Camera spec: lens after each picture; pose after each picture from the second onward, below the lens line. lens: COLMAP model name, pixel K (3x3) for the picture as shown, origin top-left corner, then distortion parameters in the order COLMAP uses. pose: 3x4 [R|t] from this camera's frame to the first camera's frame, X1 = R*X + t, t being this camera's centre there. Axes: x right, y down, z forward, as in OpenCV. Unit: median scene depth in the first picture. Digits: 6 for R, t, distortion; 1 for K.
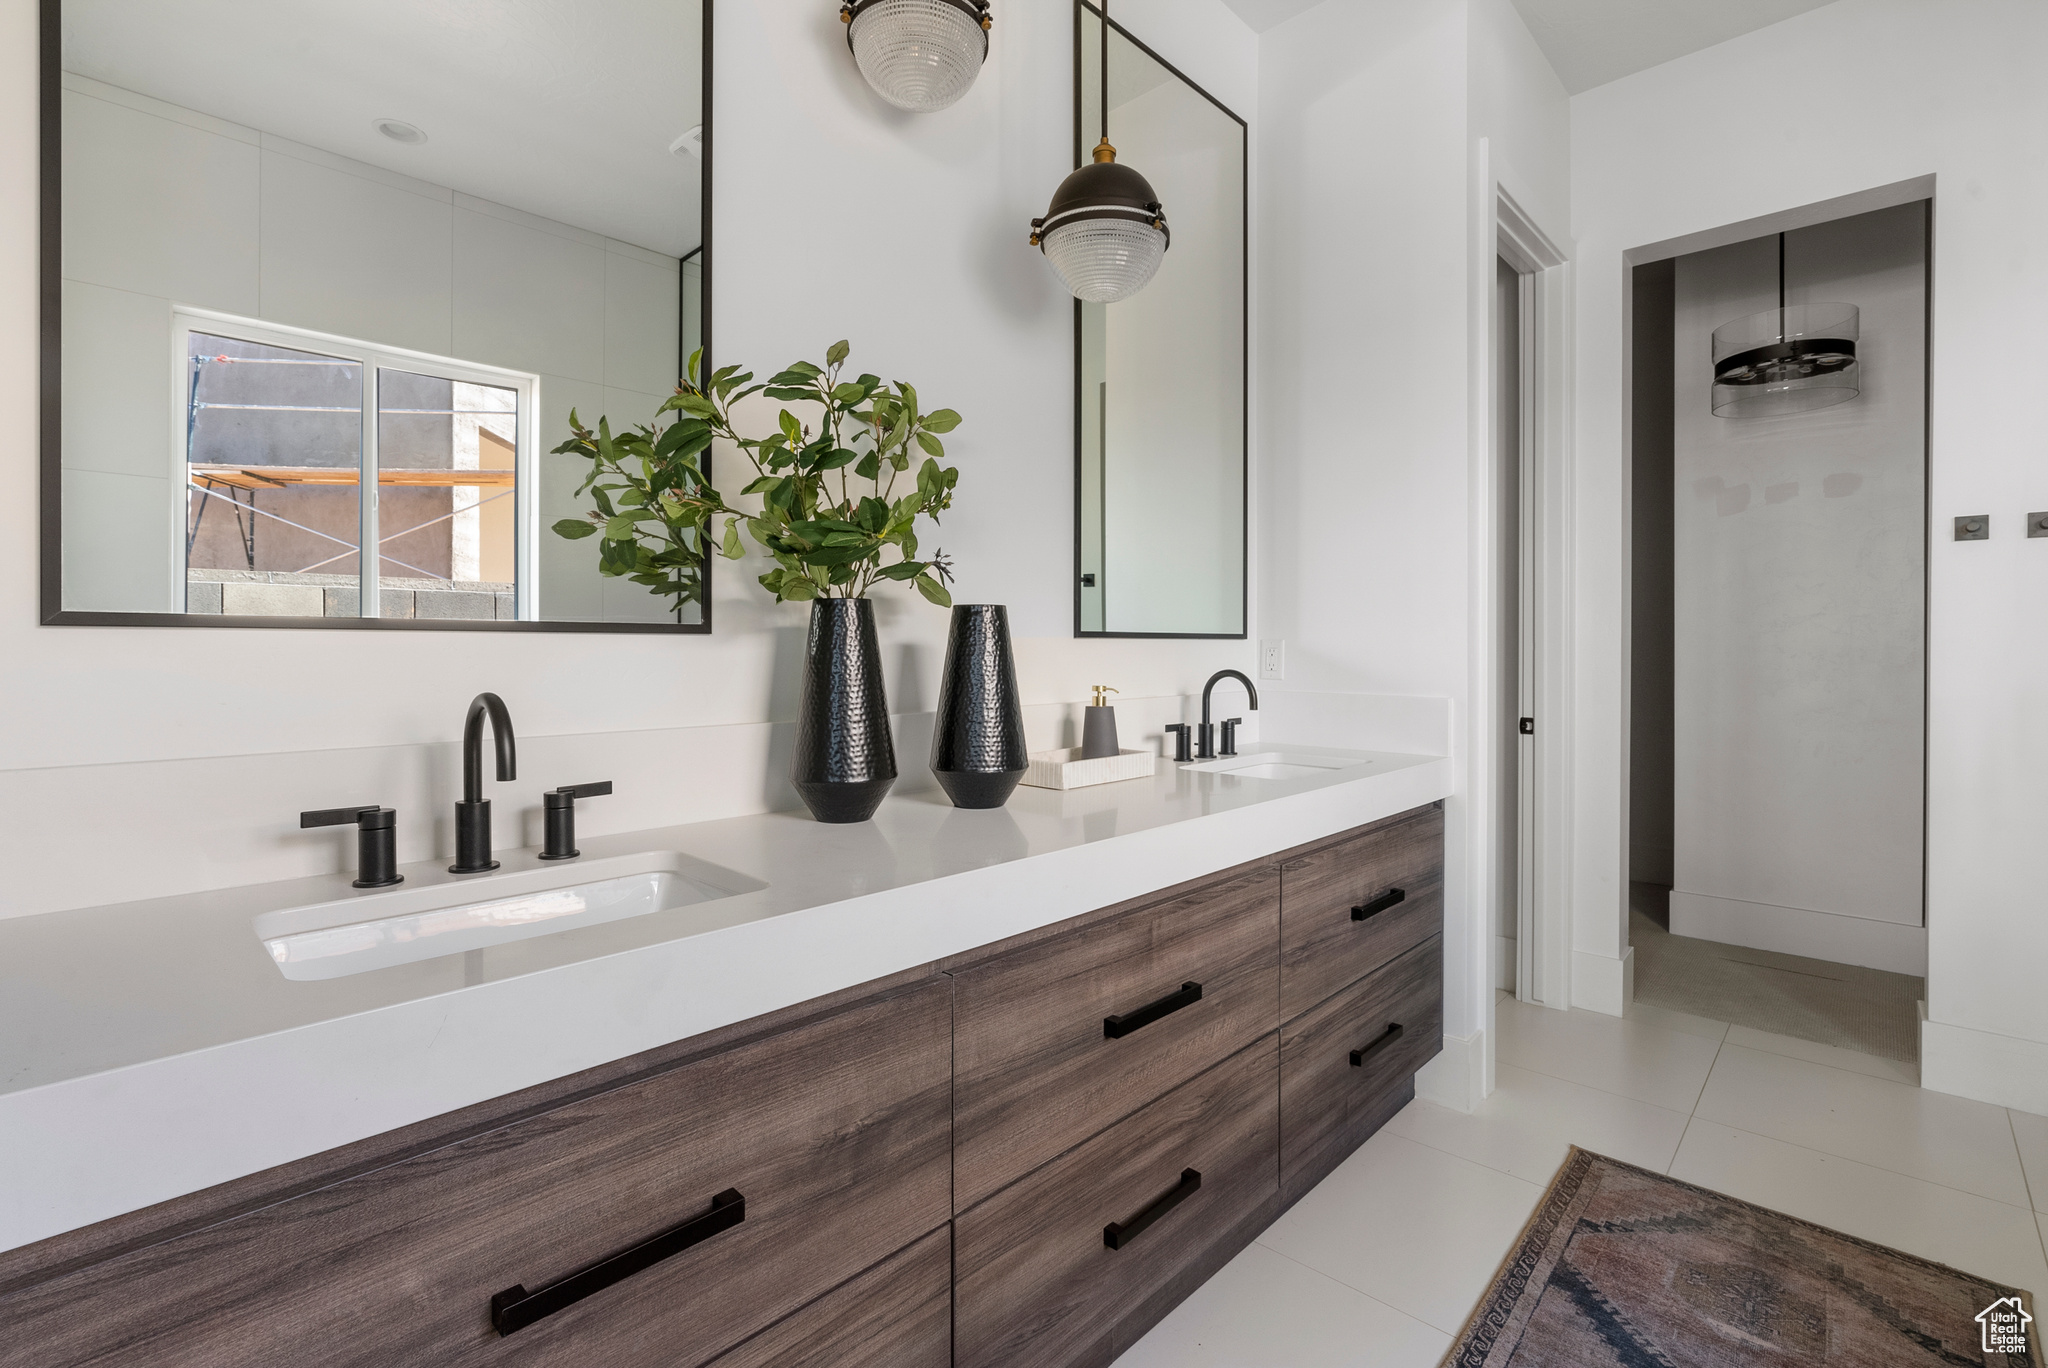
lens RADIAL K [[926.4, 0, 1024.1], [0, 926.4, 664.5], [0, 0, 1]] dist [-0.012541, 0.002491]
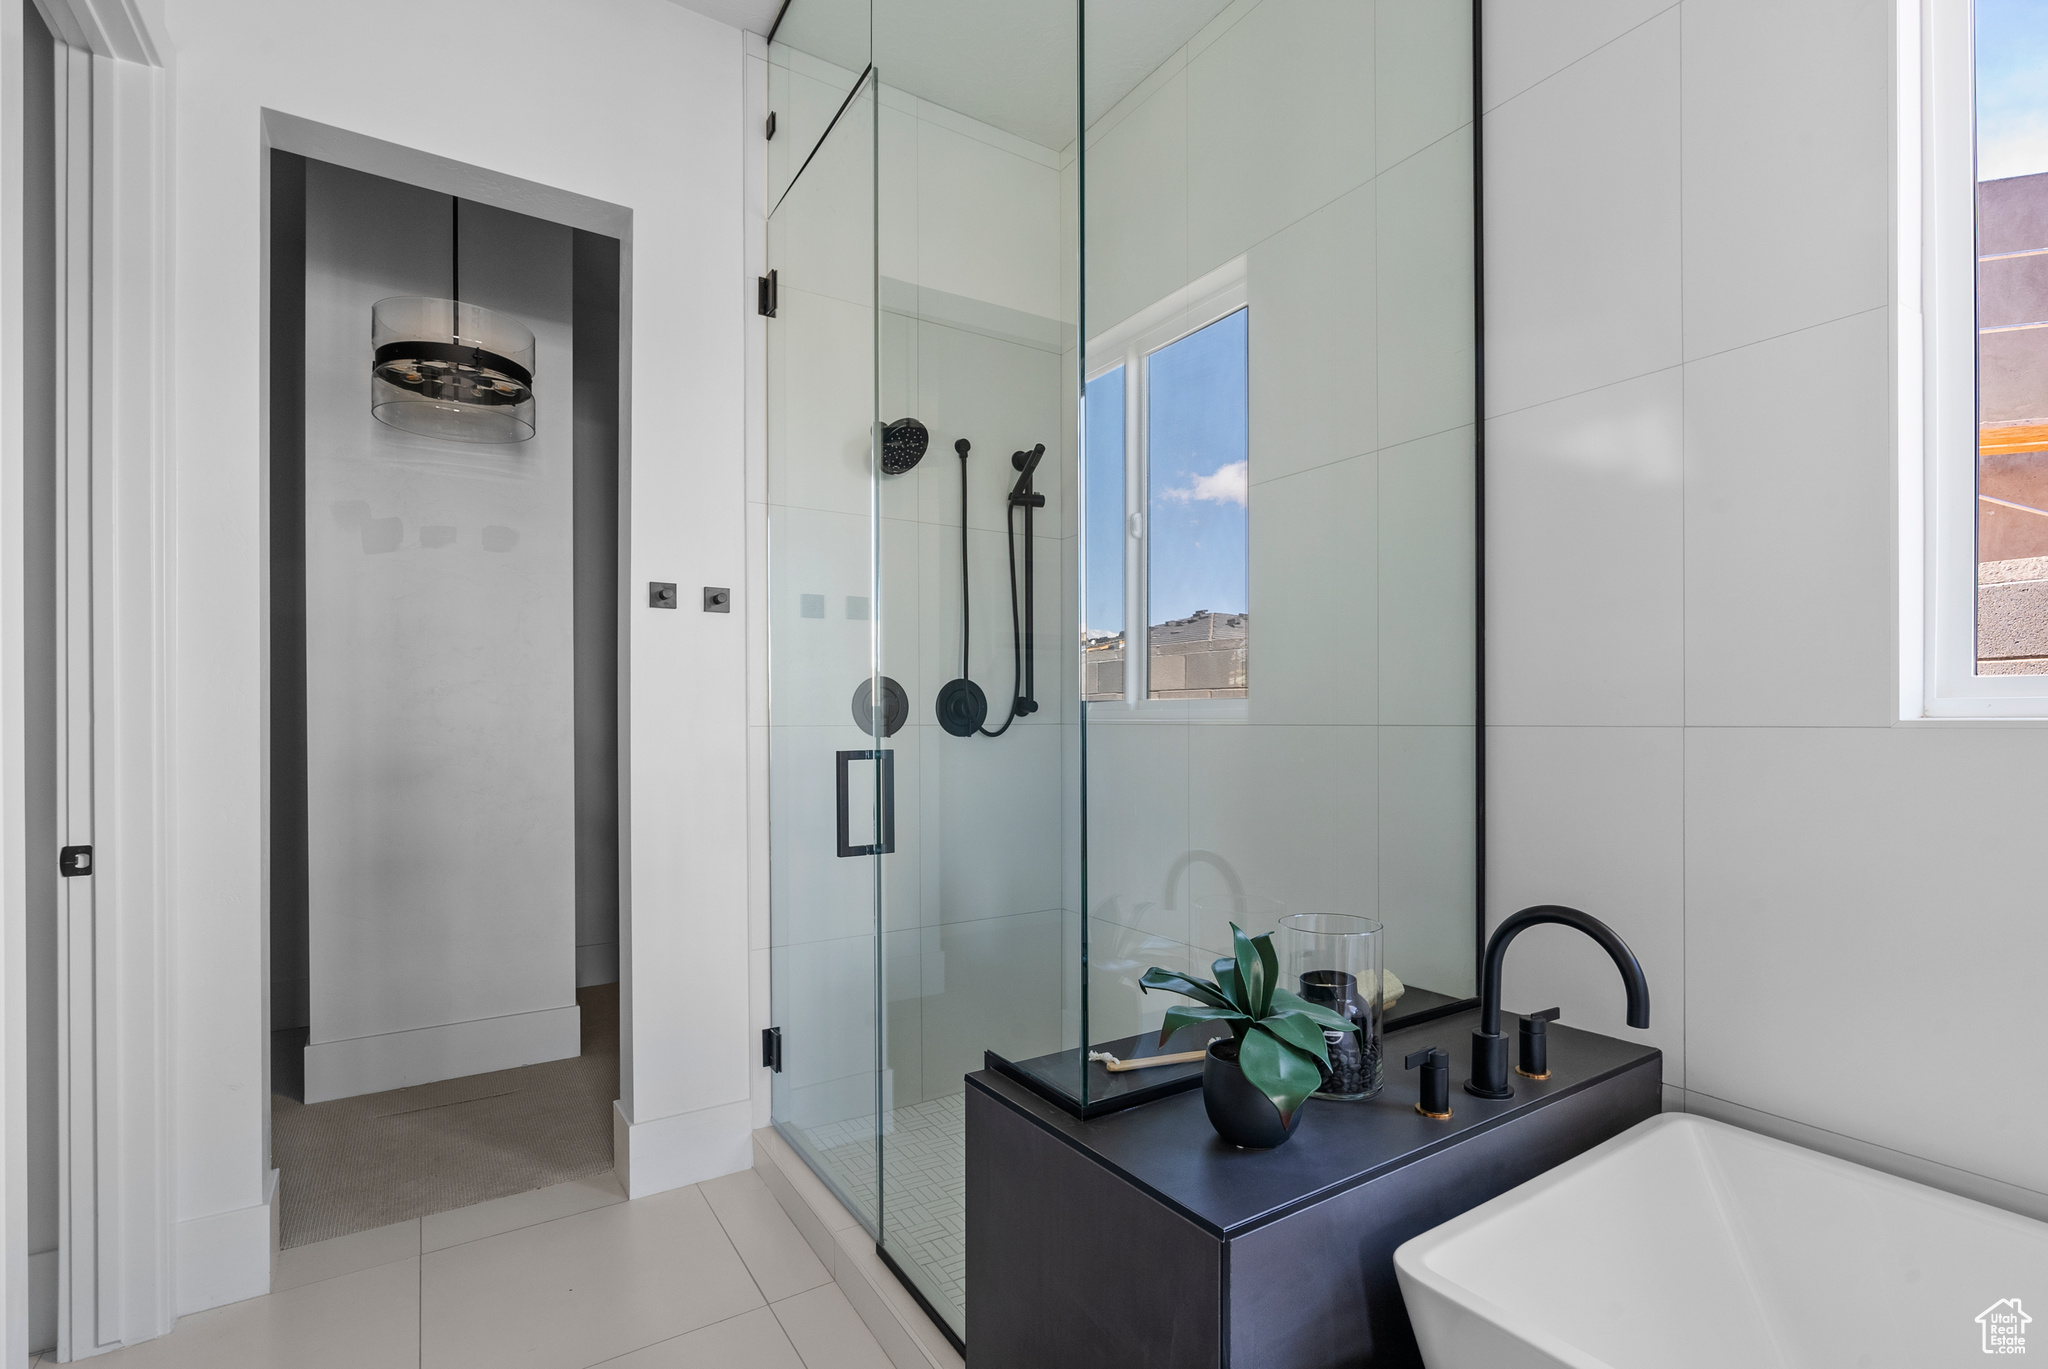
lens RADIAL K [[926.4, 0, 1029.3], [0, 926.4, 718.2], [0, 0, 1]] dist [-0.012541, 0.002491]
pose [[0.228911, 0.001803, 0.973446, 0.140484], [0.016713, 0.999844, -0.005782, -0.006218], [-0.973304, 0.017593, 0.228845, 0.316979]]
